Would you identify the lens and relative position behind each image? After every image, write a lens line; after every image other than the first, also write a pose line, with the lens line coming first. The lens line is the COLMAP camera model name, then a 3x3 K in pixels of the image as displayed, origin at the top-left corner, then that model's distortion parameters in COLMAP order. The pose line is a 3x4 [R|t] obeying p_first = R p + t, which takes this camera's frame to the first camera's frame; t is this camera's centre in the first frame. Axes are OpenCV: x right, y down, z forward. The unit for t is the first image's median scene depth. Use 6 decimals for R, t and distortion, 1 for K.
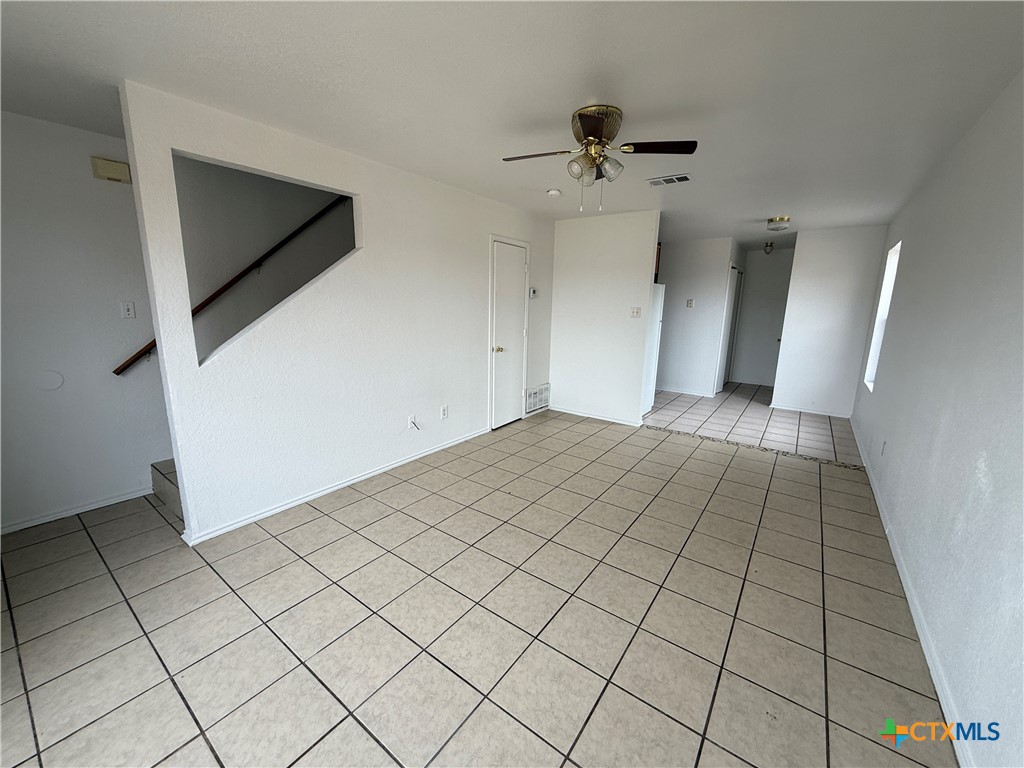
lens RADIAL K [[406.9, 0, 508.8], [0, 406.9, 383.5], [0, 0, 1]] dist [-0.001291, 0.000068]
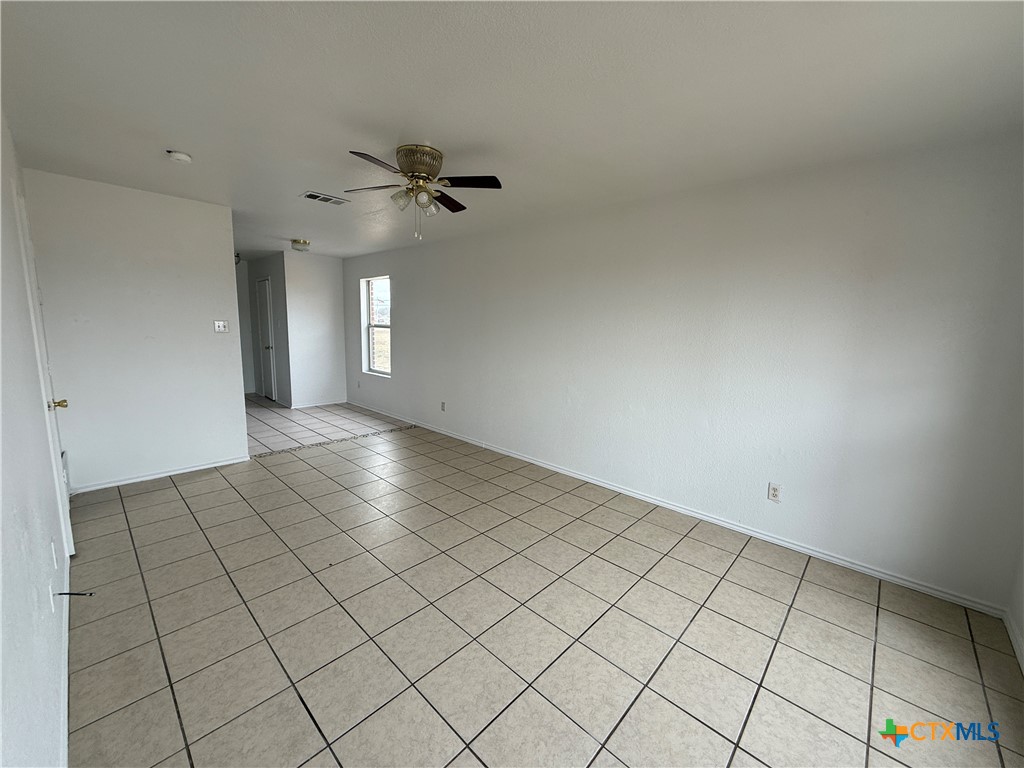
lens RADIAL K [[406.9, 0, 508.8], [0, 406.9, 383.5], [0, 0, 1]] dist [-0.001291, 0.000068]
pose [[0.115710, -0.161336, 0.980093, -0.567267], [0.169467, 0.975460, 0.140566, -0.103030], [-0.978720, 0.149828, 0.140211, 0.431700]]
